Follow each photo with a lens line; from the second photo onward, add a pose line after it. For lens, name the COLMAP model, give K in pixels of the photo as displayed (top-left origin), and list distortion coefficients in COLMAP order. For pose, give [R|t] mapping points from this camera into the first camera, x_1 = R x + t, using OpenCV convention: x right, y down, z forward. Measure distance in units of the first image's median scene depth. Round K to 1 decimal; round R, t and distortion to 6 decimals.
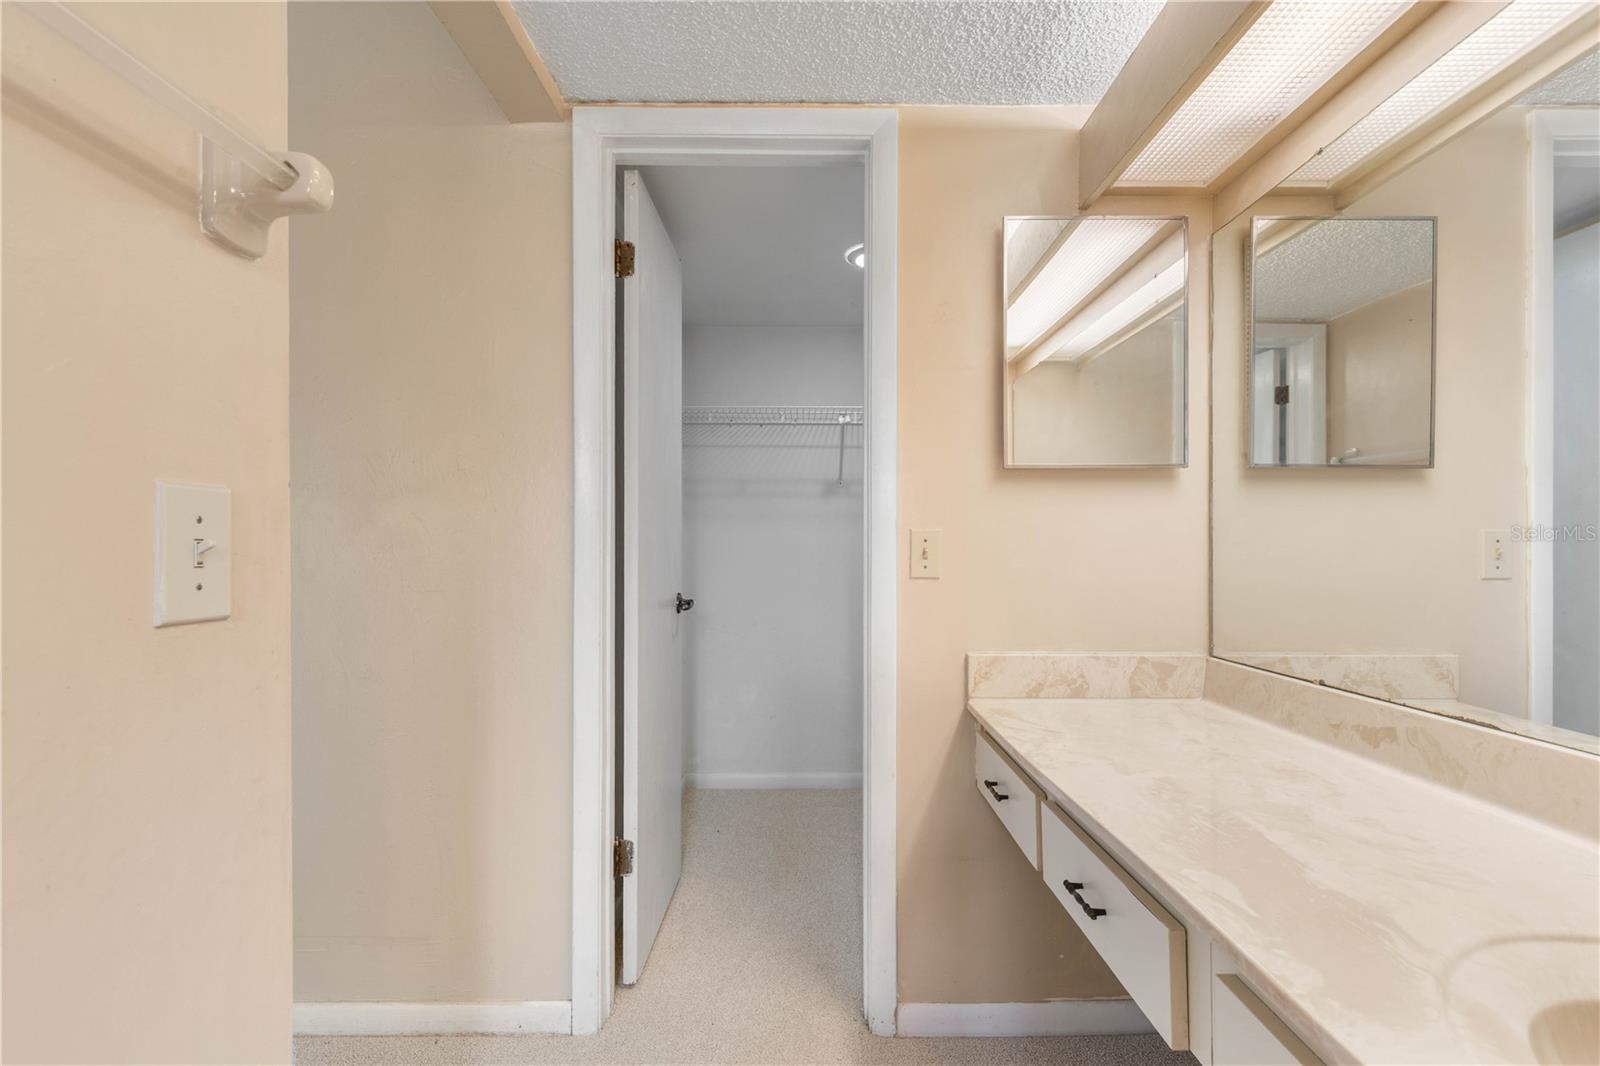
lens RADIAL K [[722.7, 0, 798.6], [0, 722.7, 543.8], [0, 0, 1]] dist [0.007762, -0.002131]
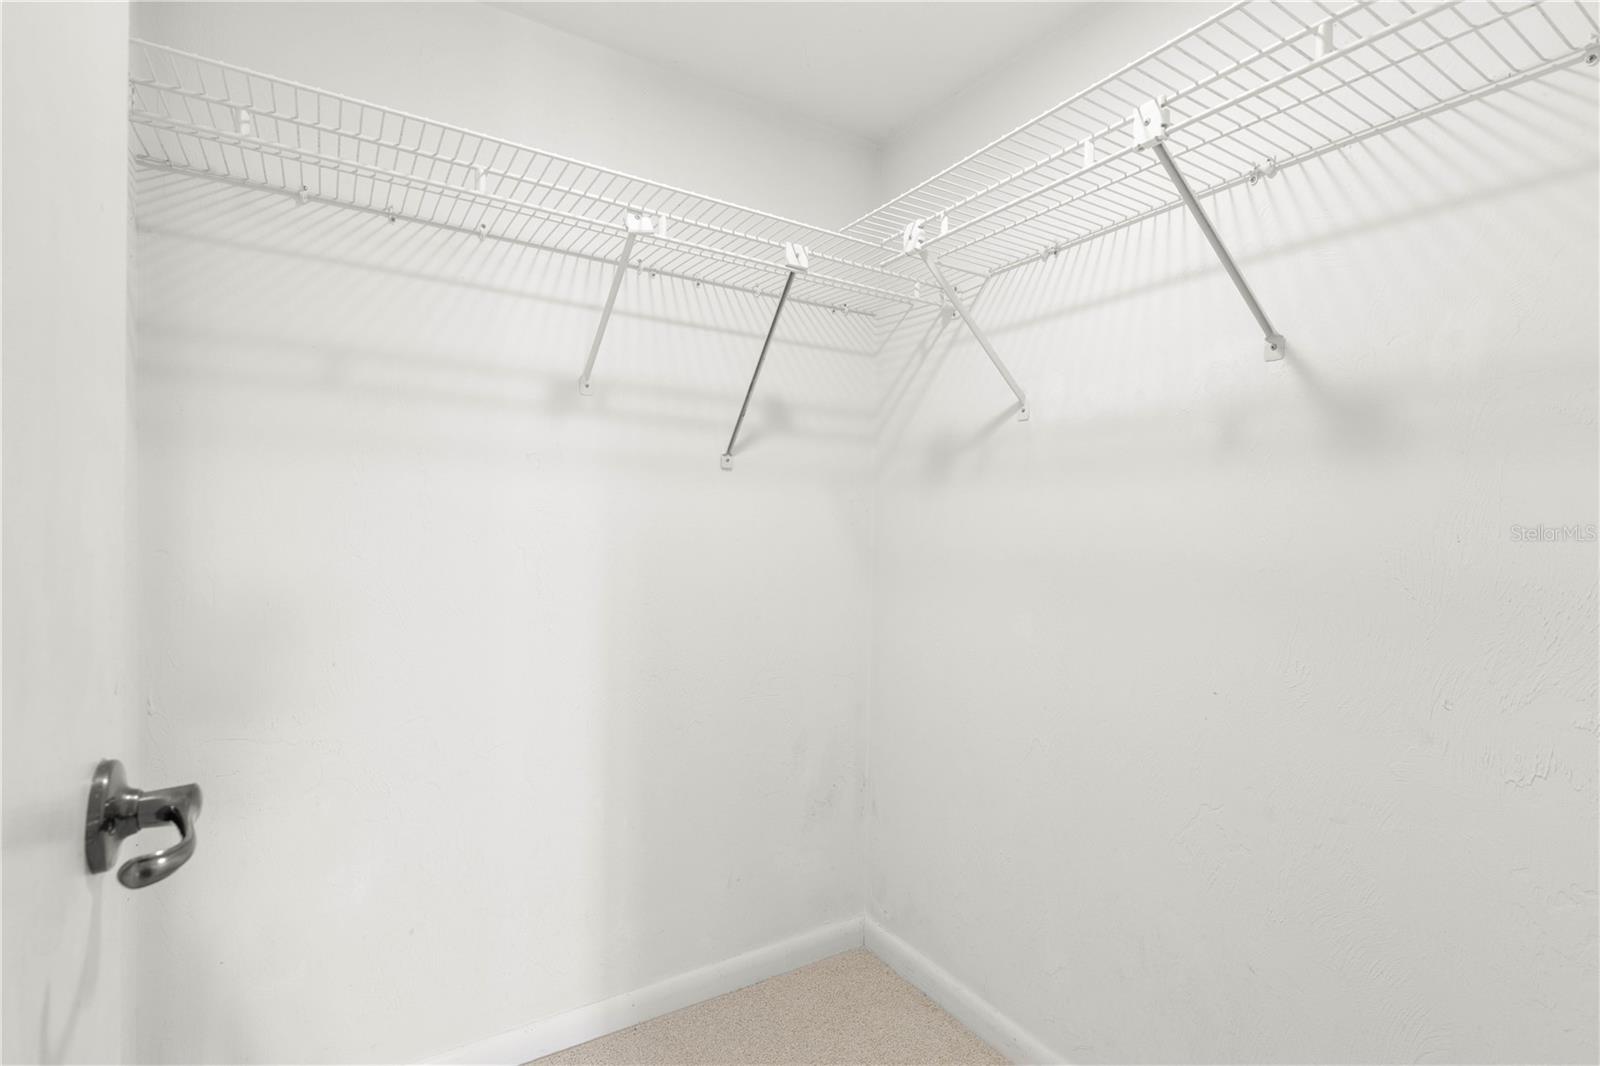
lens RADIAL K [[759.4, 0, 806.4], [0, 759.4, 527.5], [0, 0, 1]] dist [0.002609, 0.000249]
pose [[0.841942, 0.011519, 0.539444, -0.083935], [-0.013842, 0.999904, 0.000254, 0.004258], [-0.539390, -0.007681, 0.842021, 0.519106]]
